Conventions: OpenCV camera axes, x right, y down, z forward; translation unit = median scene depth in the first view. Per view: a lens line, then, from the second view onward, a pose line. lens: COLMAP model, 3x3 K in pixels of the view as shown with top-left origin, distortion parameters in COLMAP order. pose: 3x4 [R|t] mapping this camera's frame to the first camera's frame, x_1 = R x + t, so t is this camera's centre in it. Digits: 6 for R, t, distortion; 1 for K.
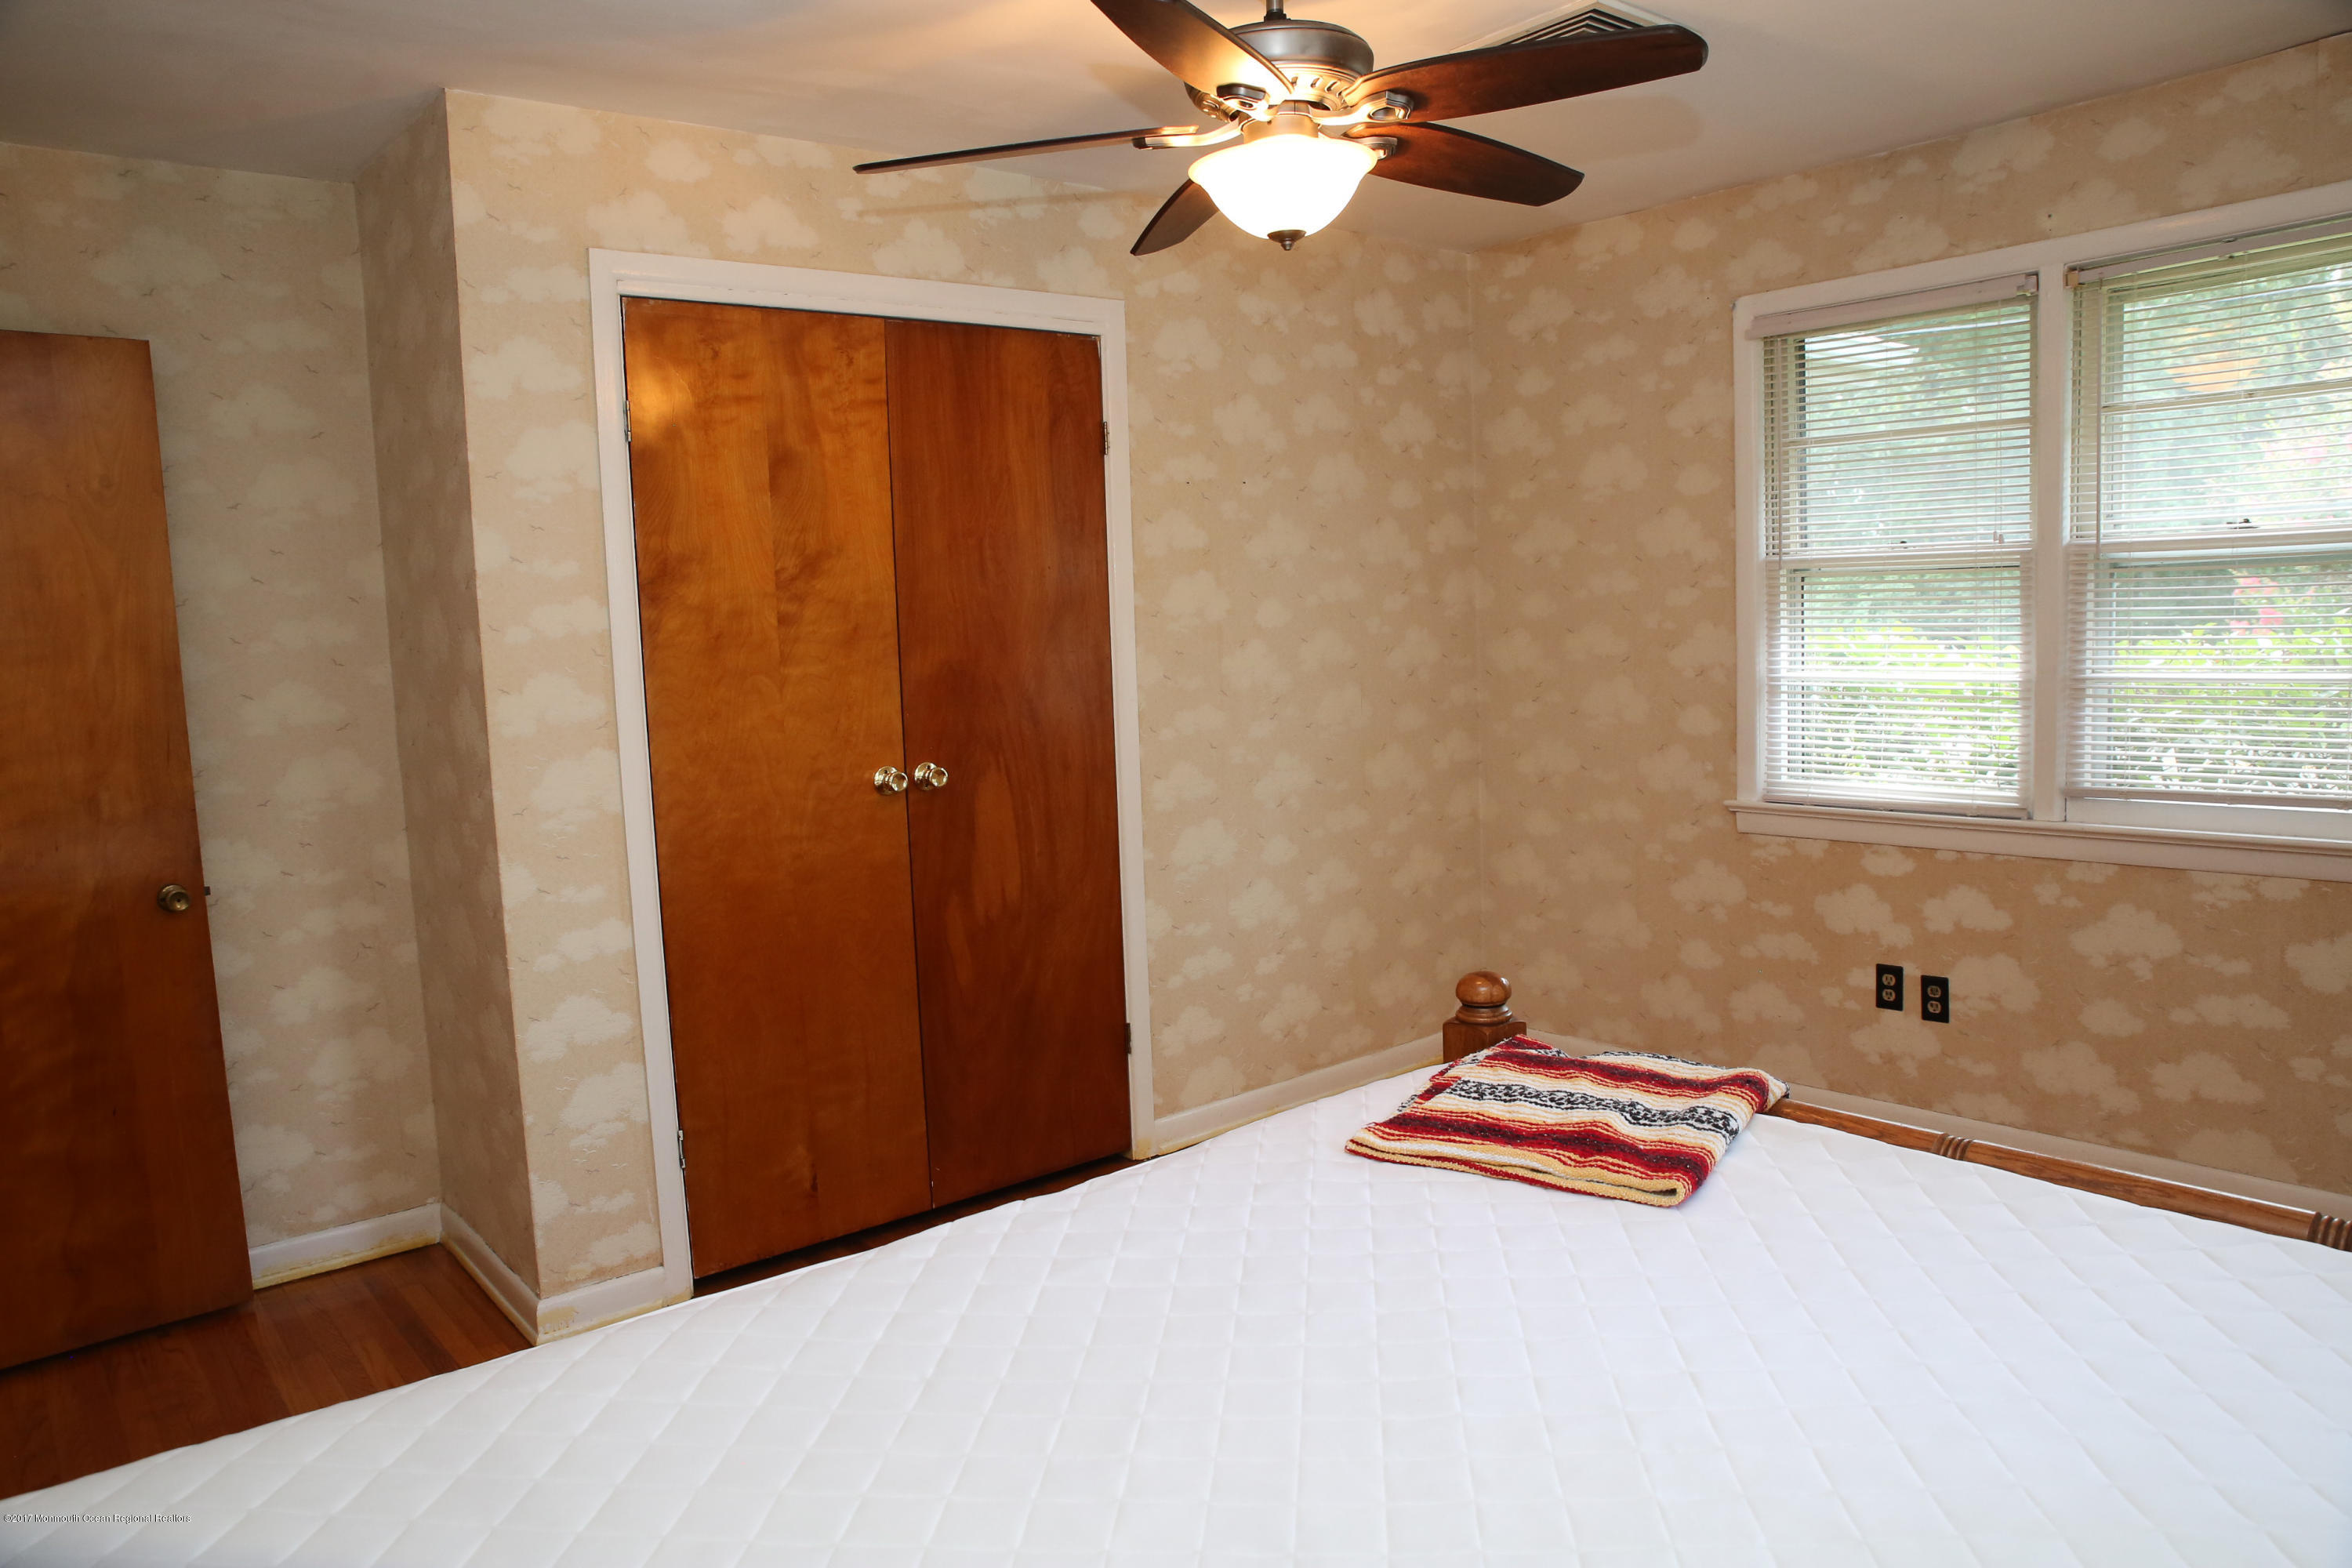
lens RADIAL K [[1611.6, 0, 1171.7], [0, 1611.6, 789.1], [0, 0, 1]] dist [-0.066961, 0.011096]
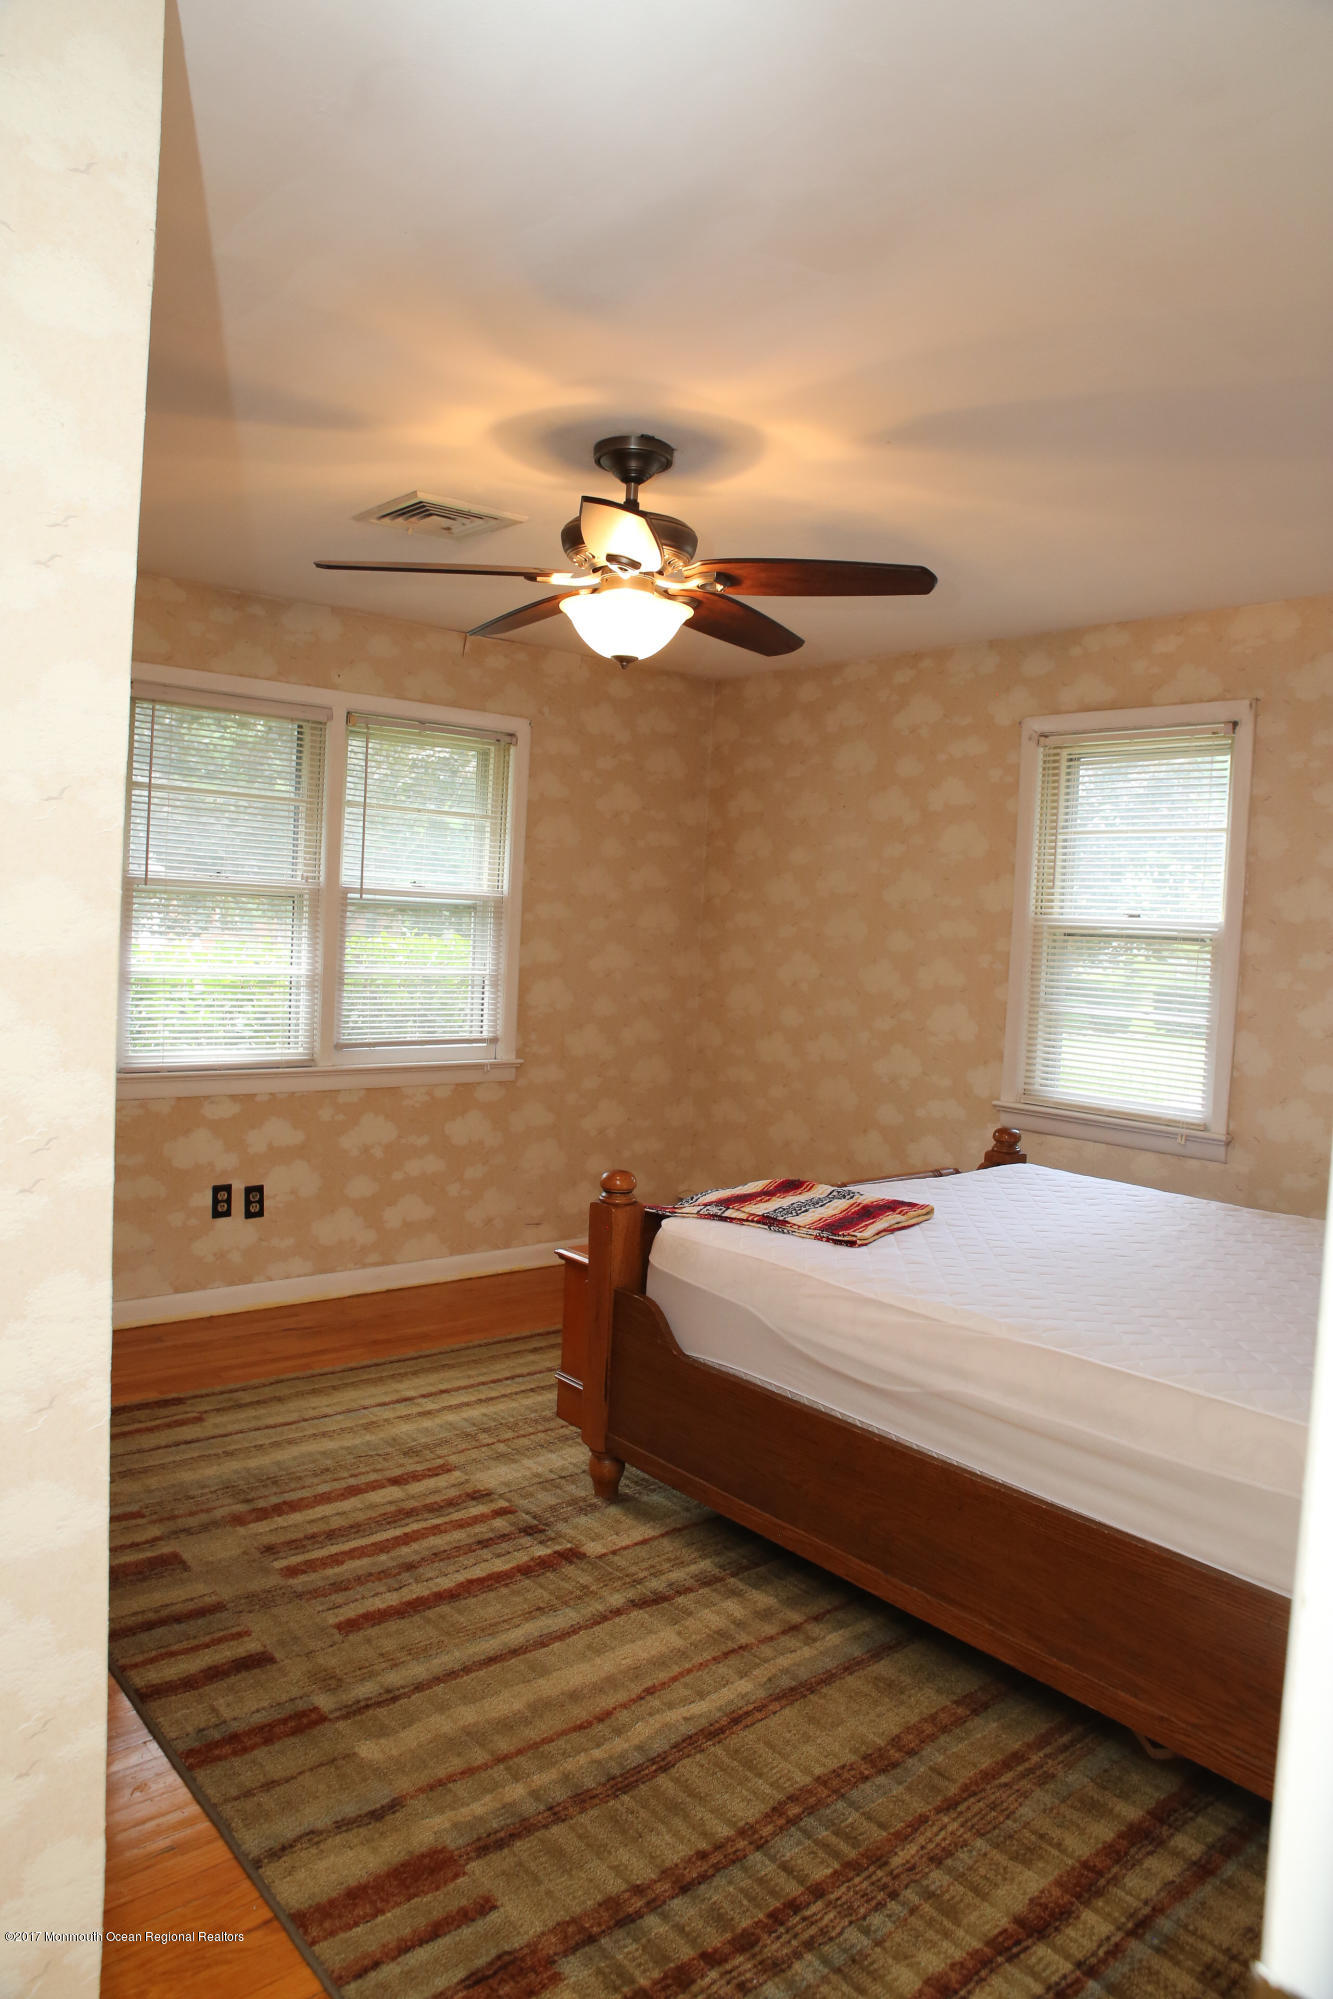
lens RADIAL K [[1369.7, 0, 666.2], [0, 1369.7, 991.3], [0, 0, 1]] dist [-0.066961, 0.011096]
pose [[-0.012200, -0.005837, 0.999909, -0.733353], [0.063241, 0.997976, 0.006597, -0.038210], [-0.997924, 0.063316, -0.011806, 0.654569]]
